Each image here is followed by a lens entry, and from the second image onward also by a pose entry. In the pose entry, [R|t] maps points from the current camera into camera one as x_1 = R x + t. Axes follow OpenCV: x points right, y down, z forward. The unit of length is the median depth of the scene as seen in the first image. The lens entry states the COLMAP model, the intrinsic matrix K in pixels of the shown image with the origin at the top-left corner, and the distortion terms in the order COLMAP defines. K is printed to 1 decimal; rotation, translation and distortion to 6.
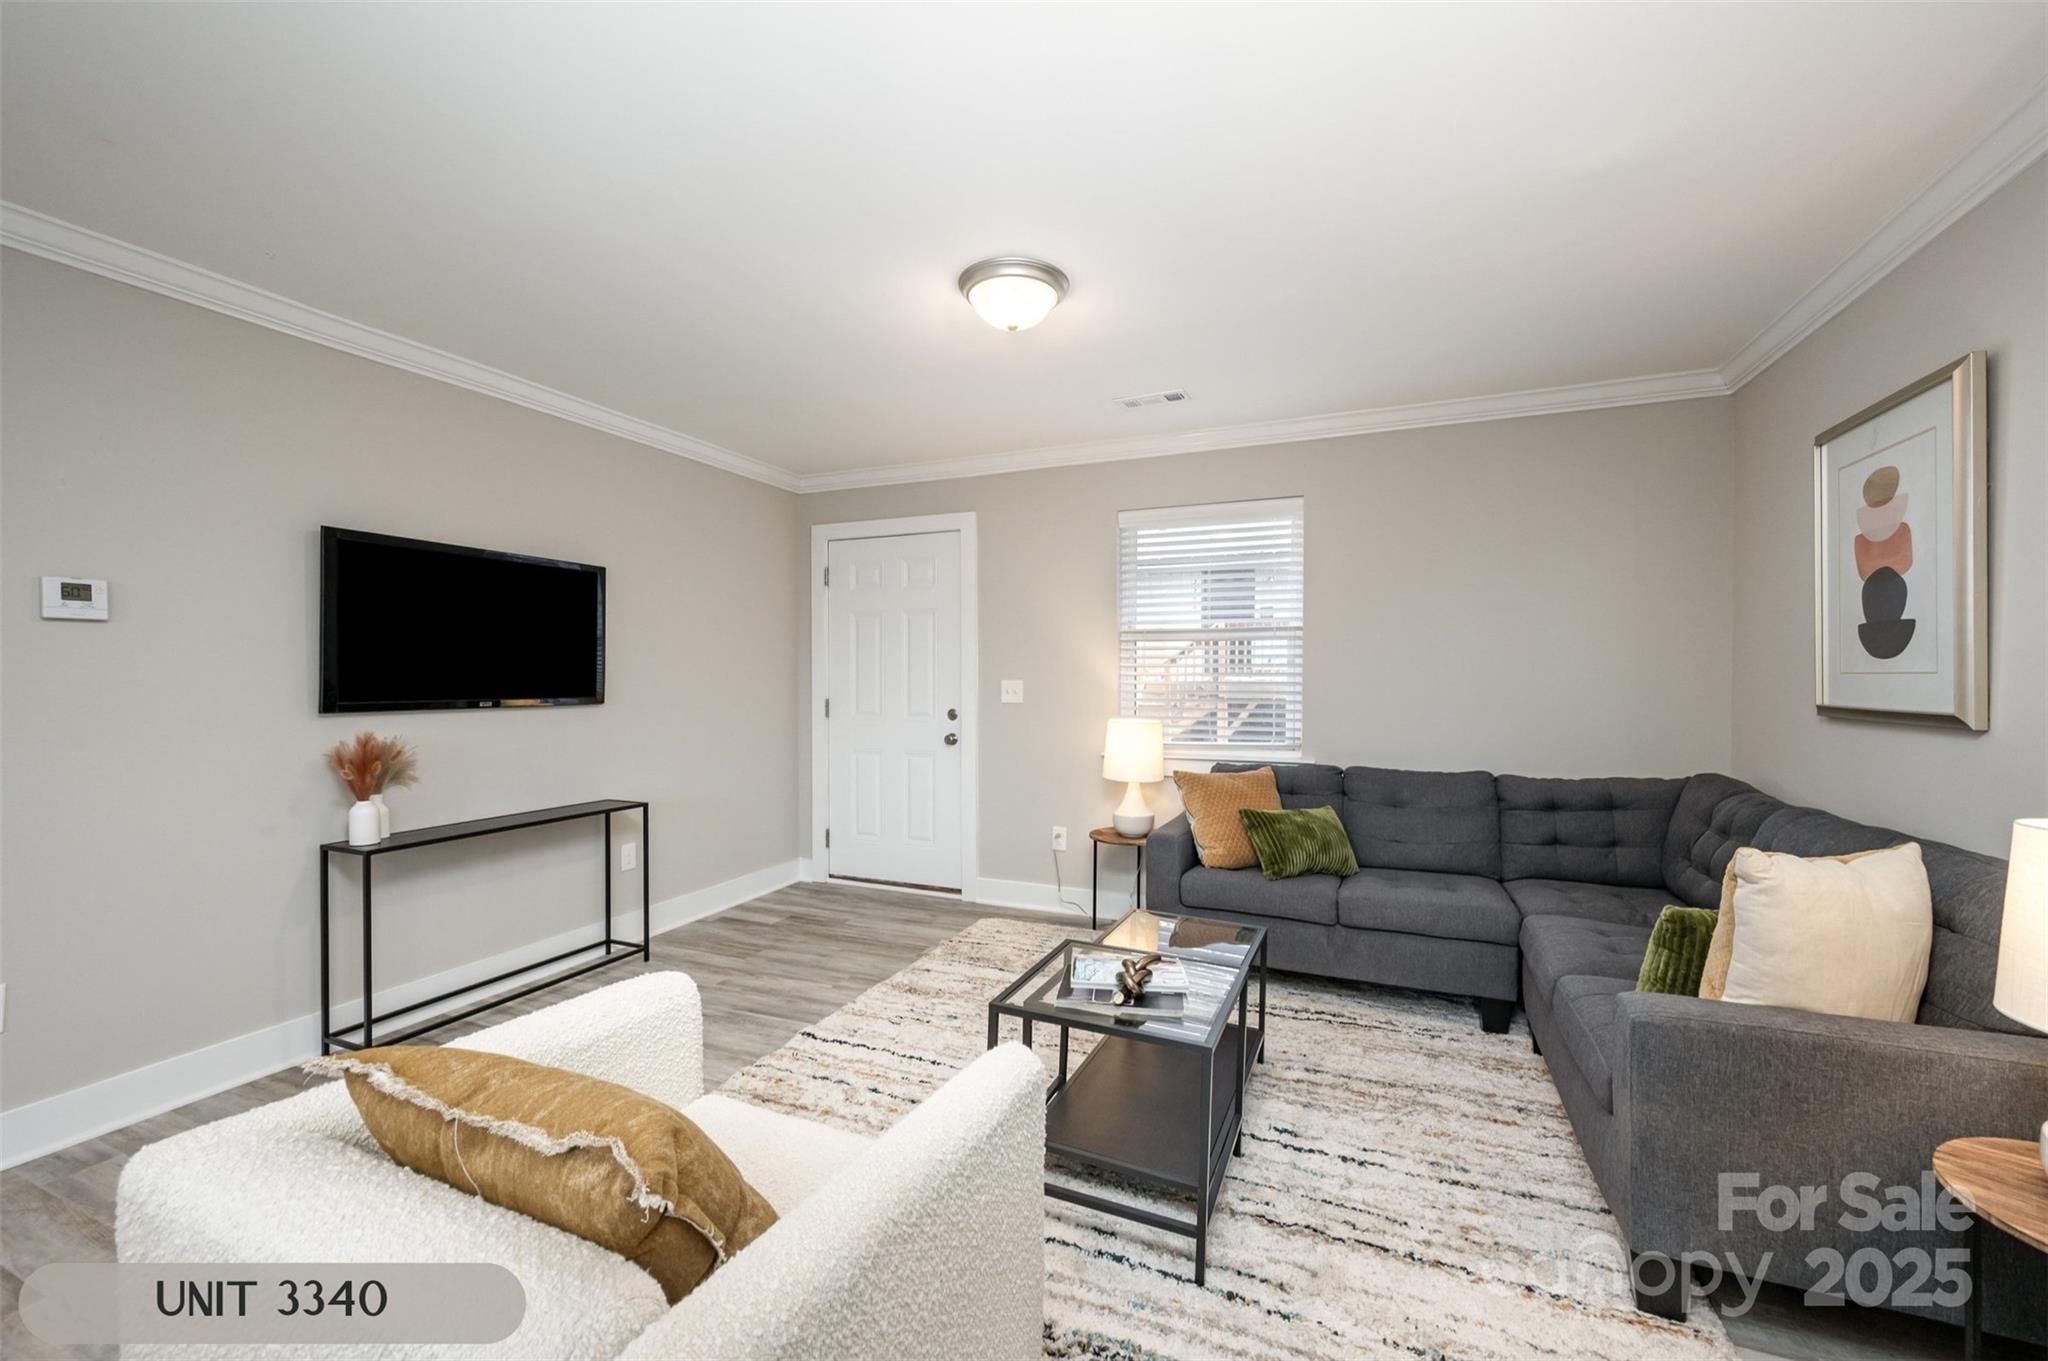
lens RADIAL K [[807.1, 0, 1027.5], [0, 807.1, 679.4], [0, 0, 1]] dist [-0.001739, -0.000075]
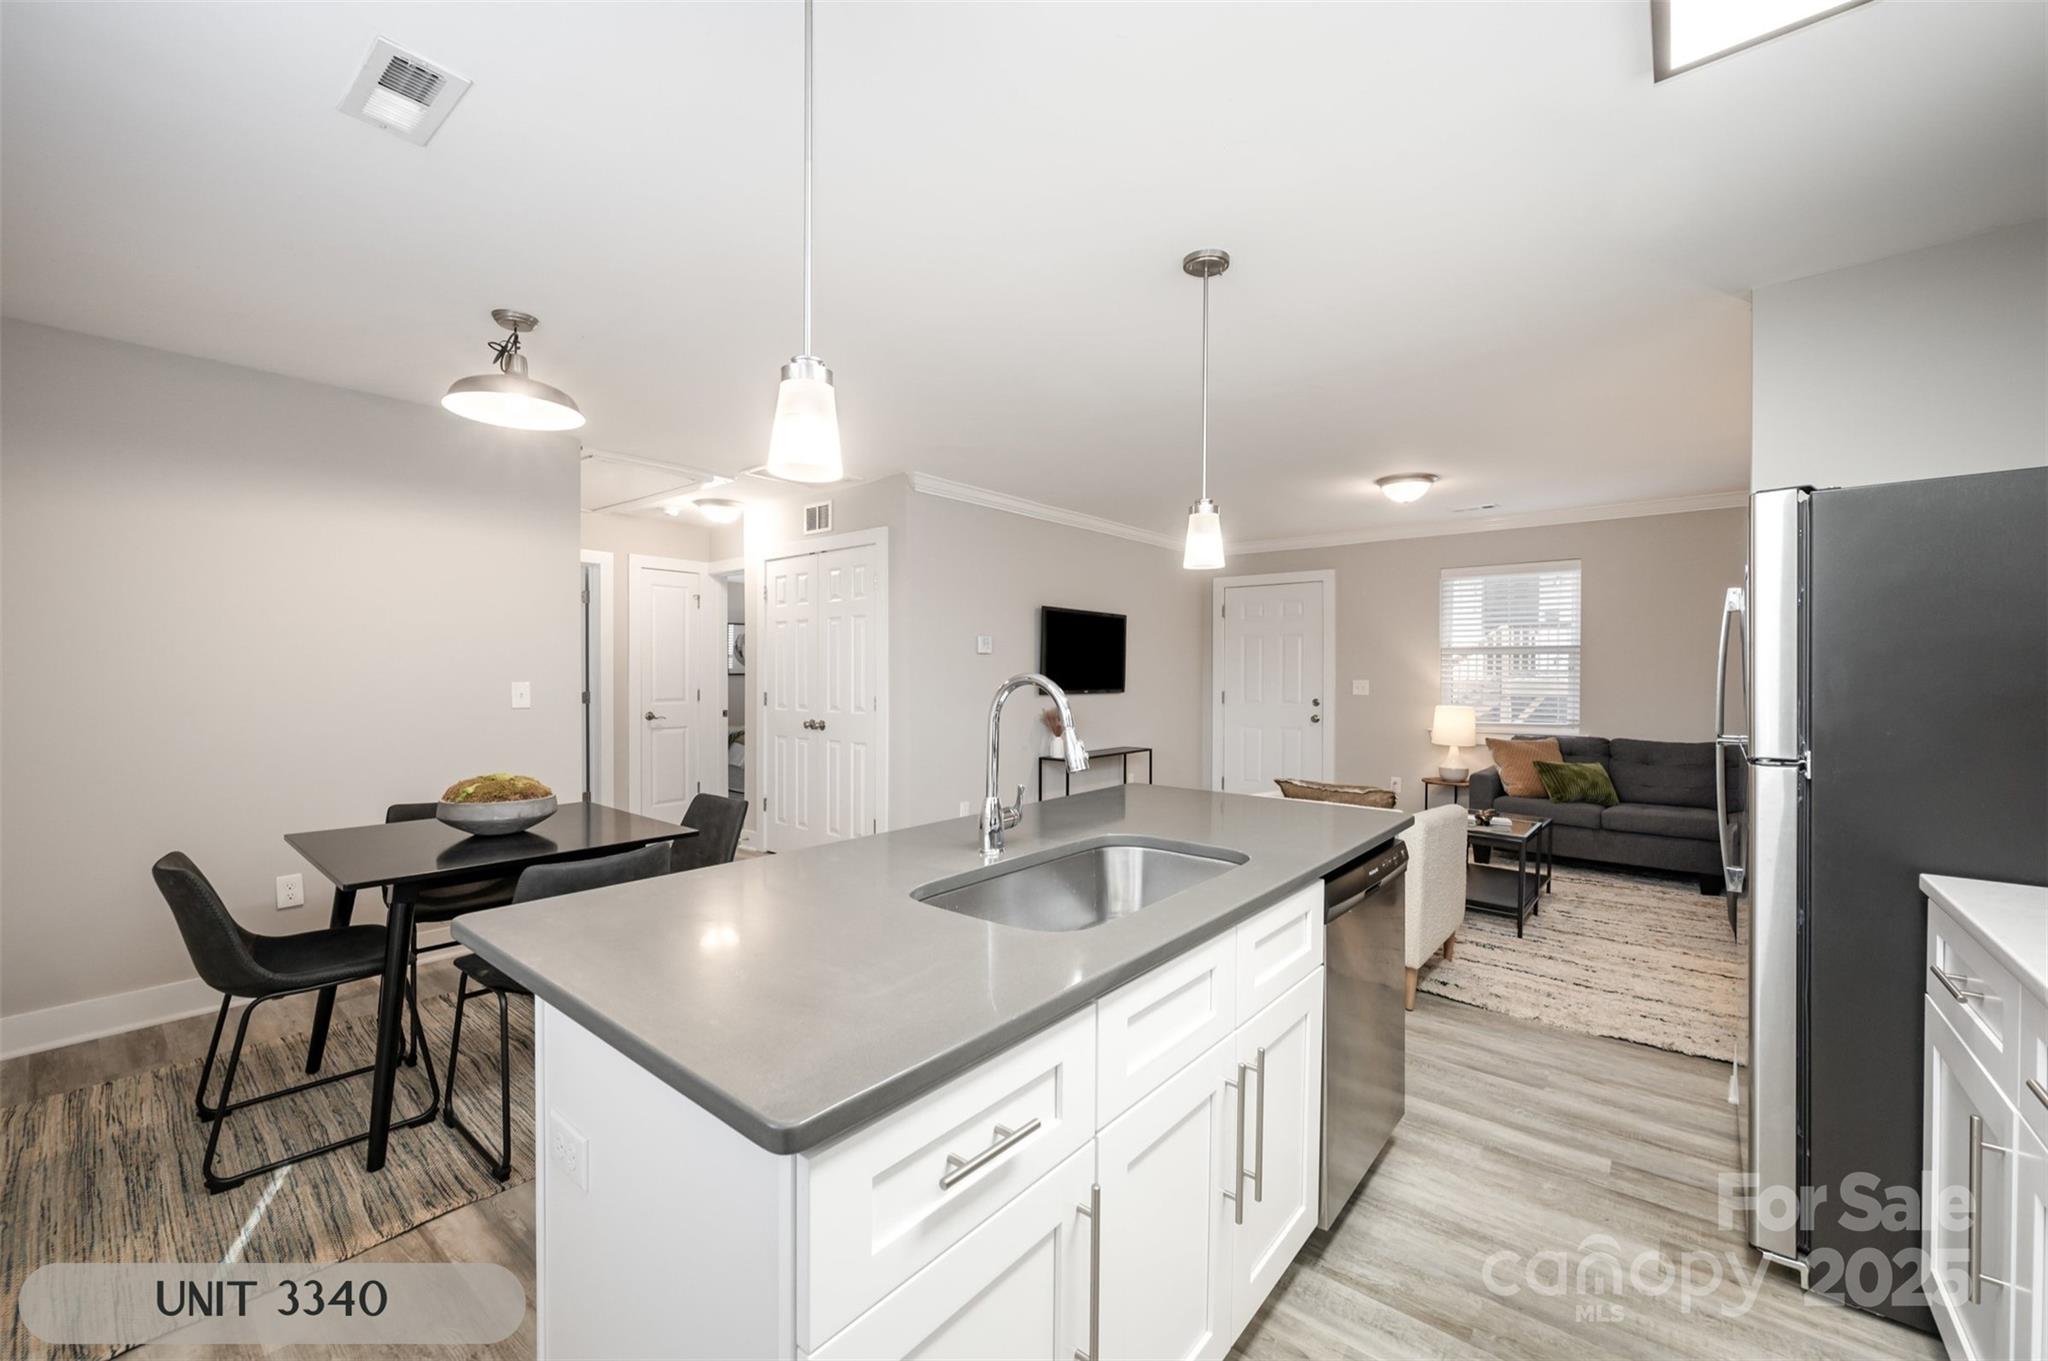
lens RADIAL K [[807.1, 0, 1027.5], [0, 807.1, 679.4], [0, 0, 1]] dist [-0.001739, -0.000075]
pose [[0.959223, 0.005654, -0.282592, -0.245477], [-0.004698, 0.999981, 0.004060, -0.004960], [0.282610, -0.002567, 0.959232, -0.810138]]
